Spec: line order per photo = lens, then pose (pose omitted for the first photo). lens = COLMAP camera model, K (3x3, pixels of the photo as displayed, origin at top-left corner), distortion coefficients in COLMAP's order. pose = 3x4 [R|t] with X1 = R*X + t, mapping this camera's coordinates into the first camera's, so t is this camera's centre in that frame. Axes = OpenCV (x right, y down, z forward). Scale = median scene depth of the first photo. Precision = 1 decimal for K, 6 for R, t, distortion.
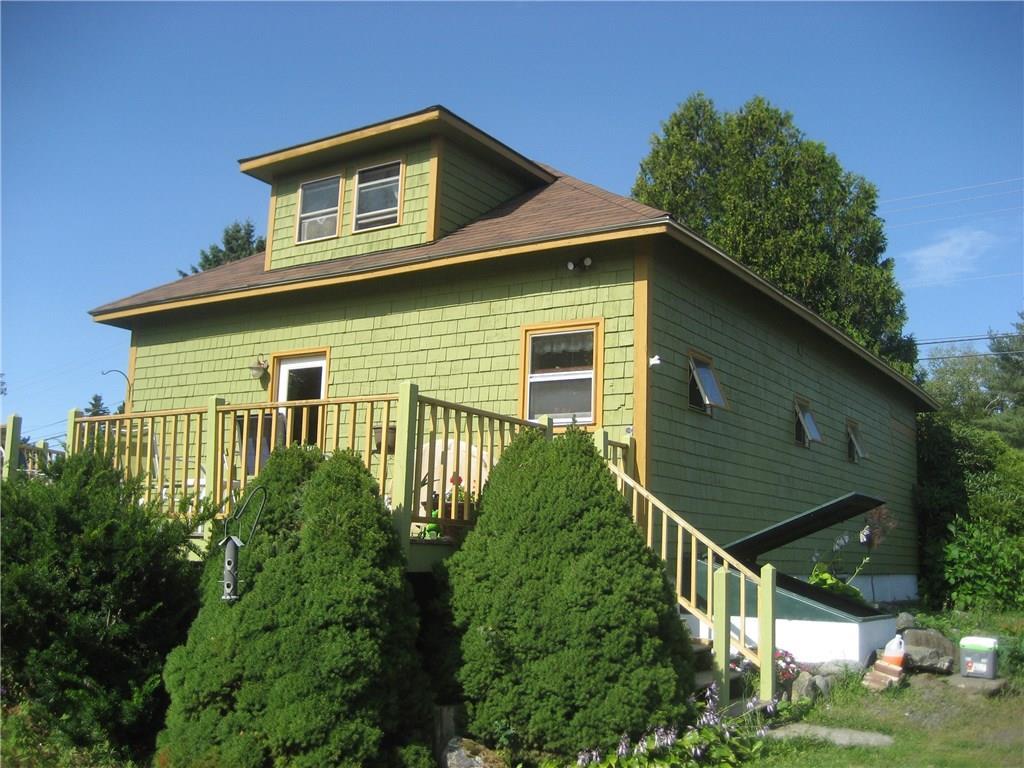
lens RADIAL K [[1057.8, 0, 516.5], [0, 1057.8, 381.5], [0, 0, 1]] dist [-0.149743, 0.190893]
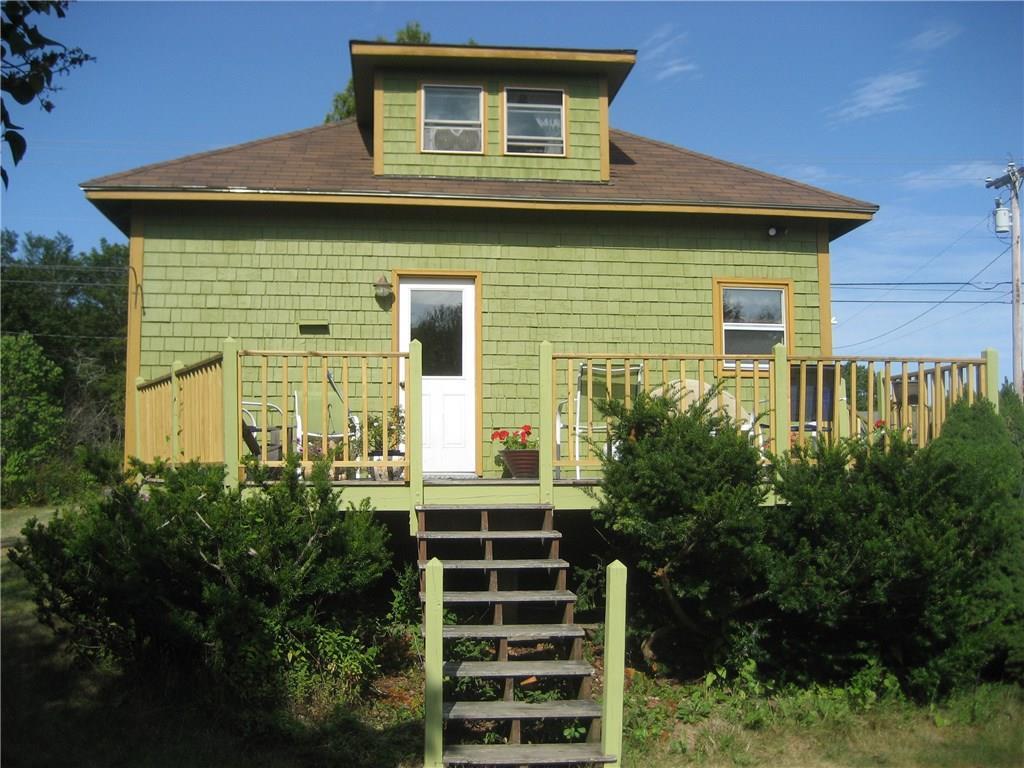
lens RADIAL K [[1057.8, 0, 516.5], [0, 1057.8, 381.5], [0, 0, 1]] dist [-0.149743, 0.190893]
pose [[0.769763, 0.024643, 0.637854, -0.777040], [-0.080477, 0.995028, 0.058678, 0.006861], [-0.633237, -0.096501, 0.767918, 0.254660]]
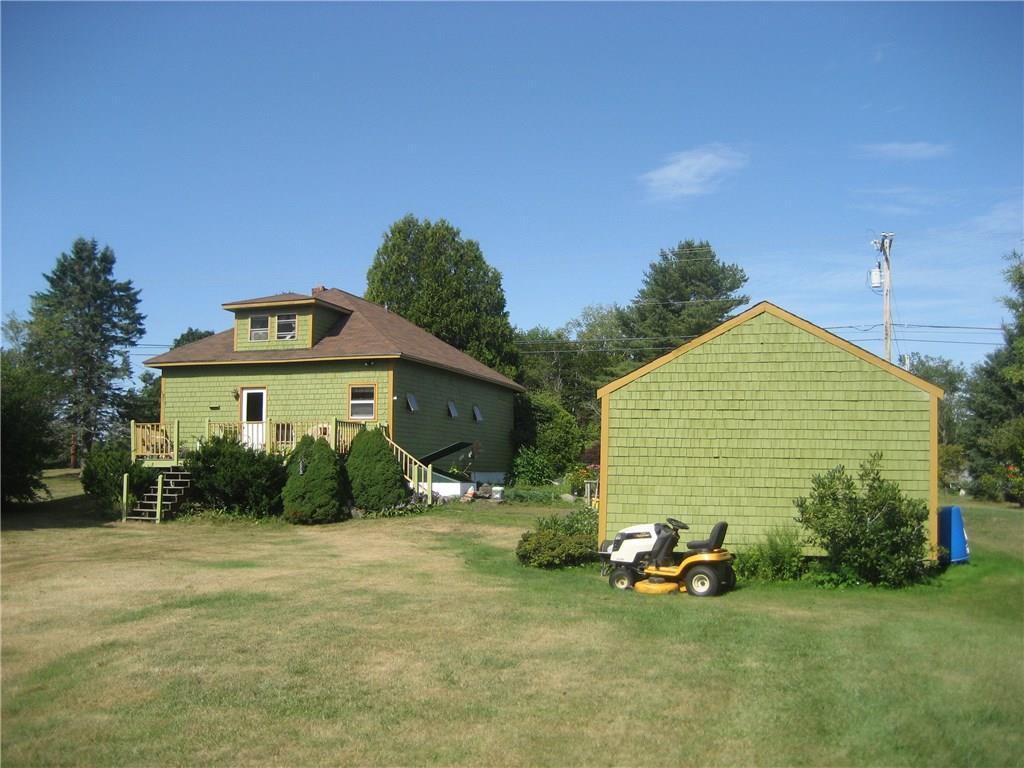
lens RADIAL K [[1057.8, 0, 516.5], [0, 1057.8, 381.5], [0, 0, 1]] dist [-0.149743, 0.190893]
pose [[0.961327, -0.003174, 0.275390, -0.307680], [-0.018405, 0.996958, 0.075738, -0.254417], [-0.274793, -0.077878, 0.958344, -1.663583]]
